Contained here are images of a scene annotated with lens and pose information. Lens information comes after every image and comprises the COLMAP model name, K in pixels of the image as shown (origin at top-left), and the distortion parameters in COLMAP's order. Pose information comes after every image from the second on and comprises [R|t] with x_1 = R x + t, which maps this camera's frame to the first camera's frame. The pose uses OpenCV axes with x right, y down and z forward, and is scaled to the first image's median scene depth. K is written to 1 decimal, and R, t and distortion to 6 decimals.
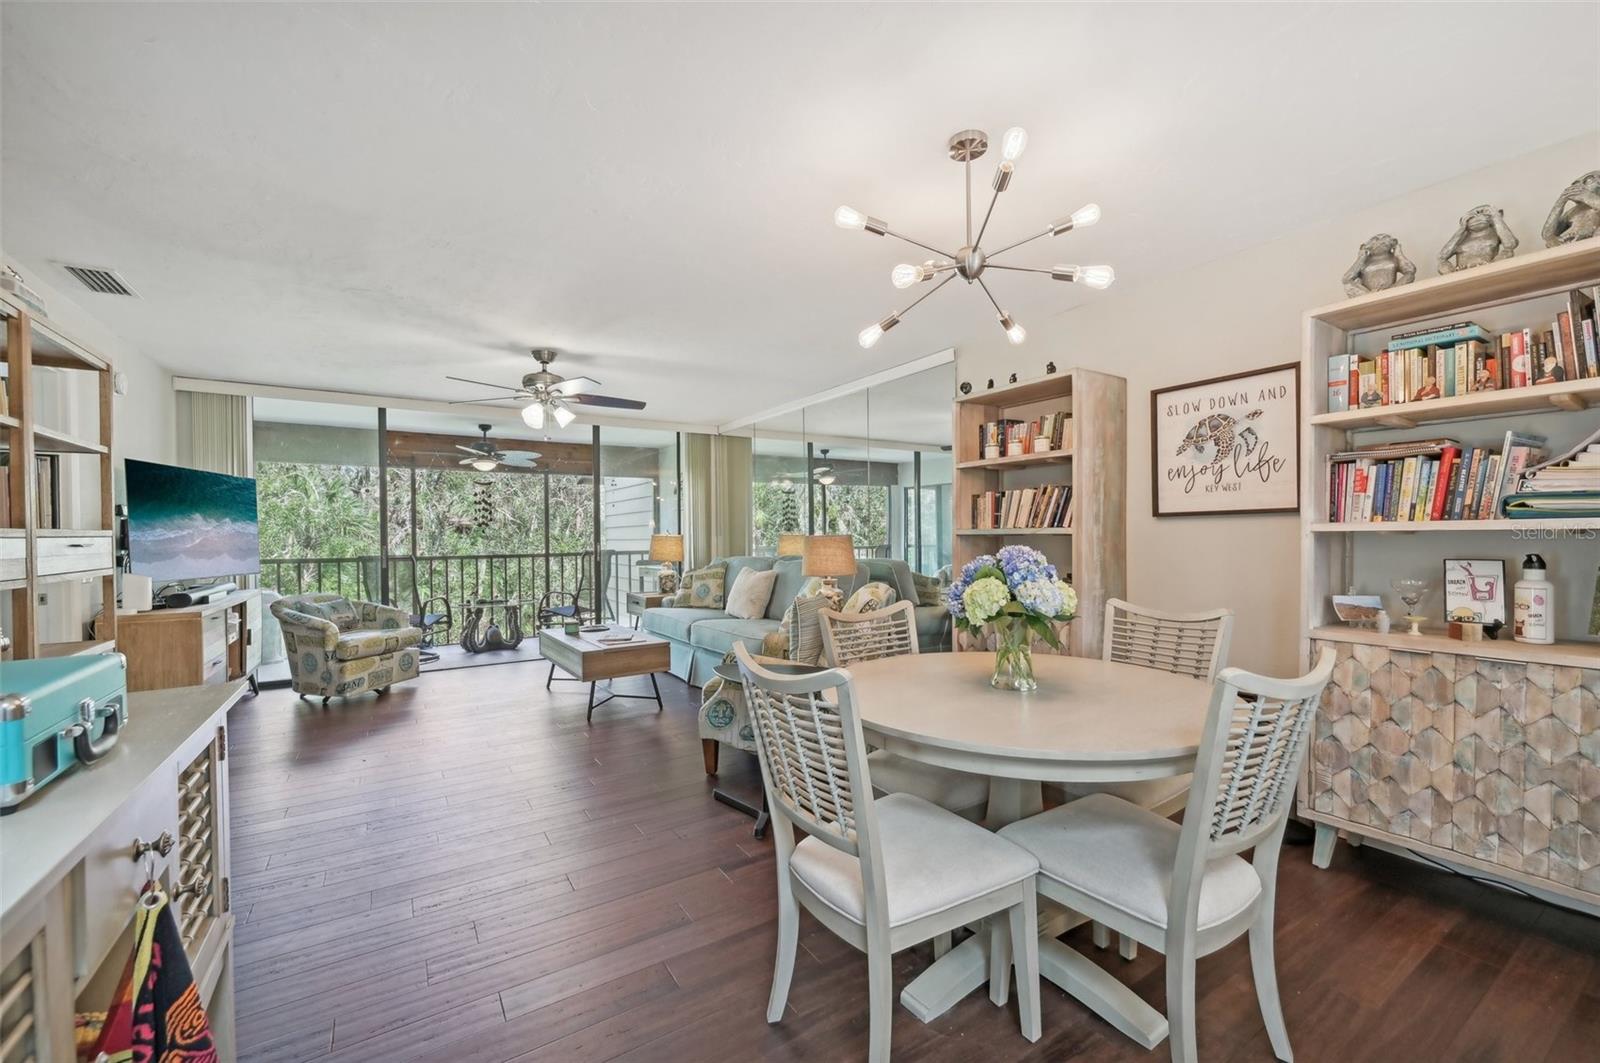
lens RADIAL K [[664.2, 0, 800.0], [0, 664.2, 544.5], [0, 0, 1]] dist [0.002331, -0.000693]
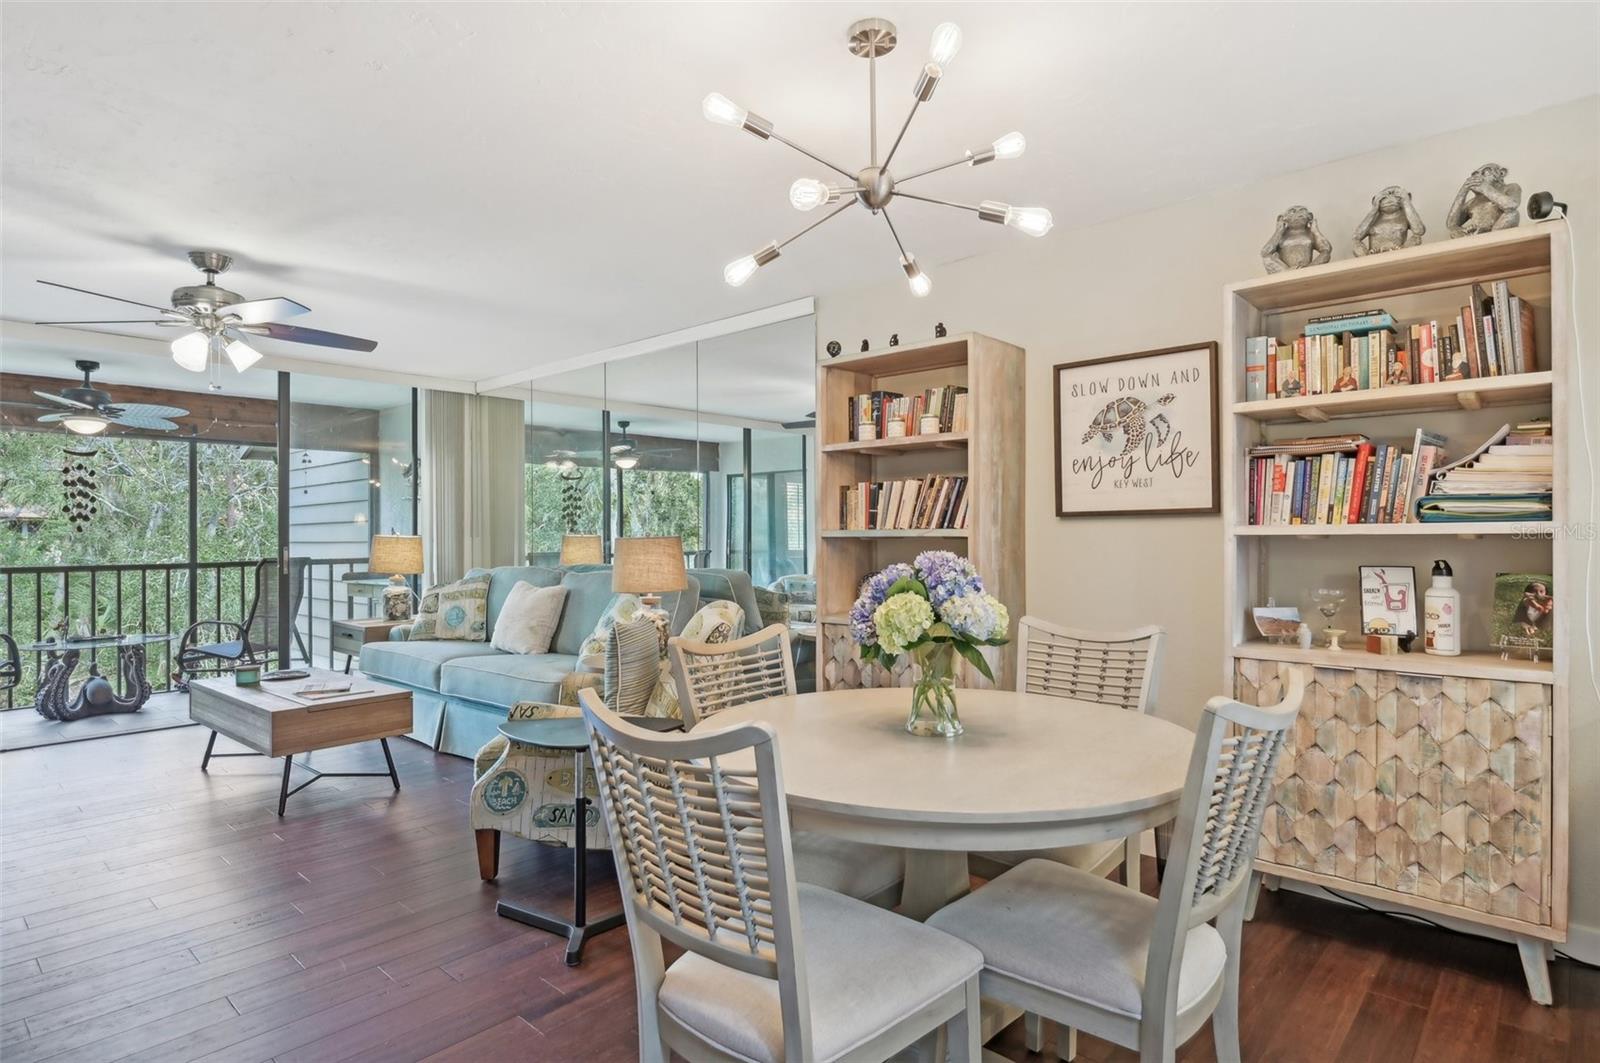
lens RADIAL K [[874.8, 0, 810.8], [0, 874.8, 535.5], [0, 0, 1]] dist [0.001297, -0.000945]
pose [[0.965340, 0.004734, 0.260953, -0.055654], [-0.000514, 0.999868, -0.016238, 0.000012], [-0.260995, 0.015541, 0.965215, 0.025544]]
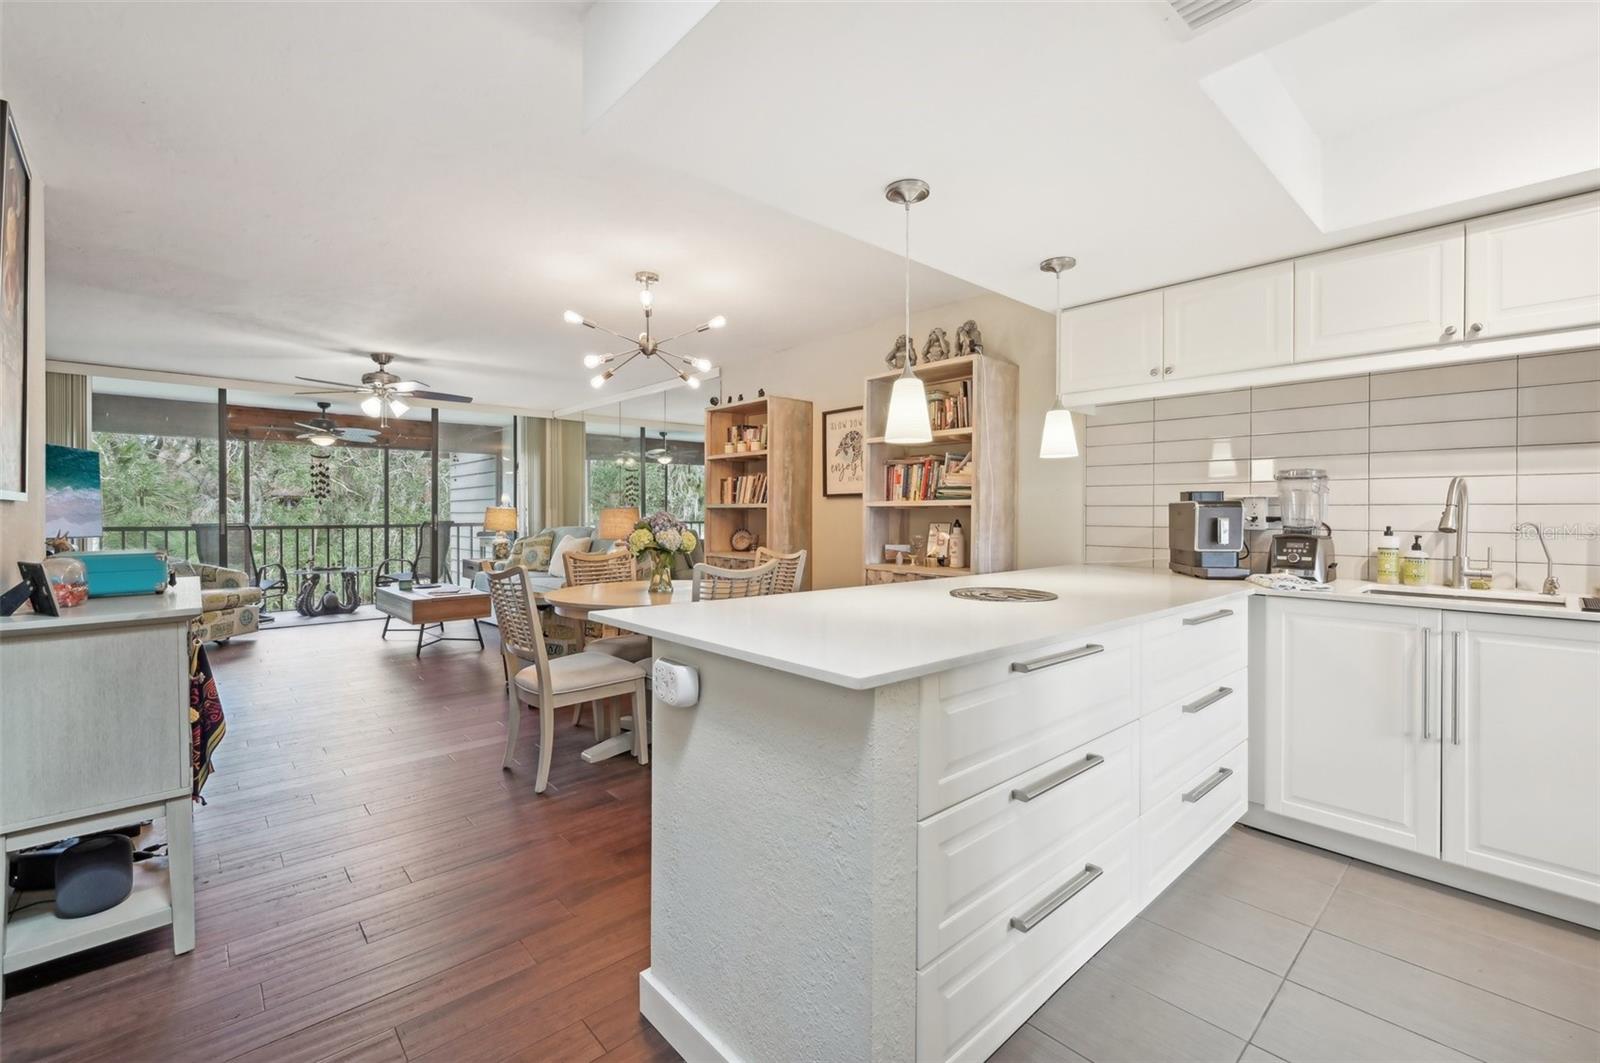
lens RADIAL K [[682.9, 0, 793.7], [0, 682.9, 519.4], [0, 0, 1]] dist [0.001039, 0.000746]
pose [[0.985812, 0.008858, 0.167618, 0.228019], [-0.008148, 0.999955, -0.004920, 0.018609], [-0.167654, 0.003485, 0.985840, -0.540962]]
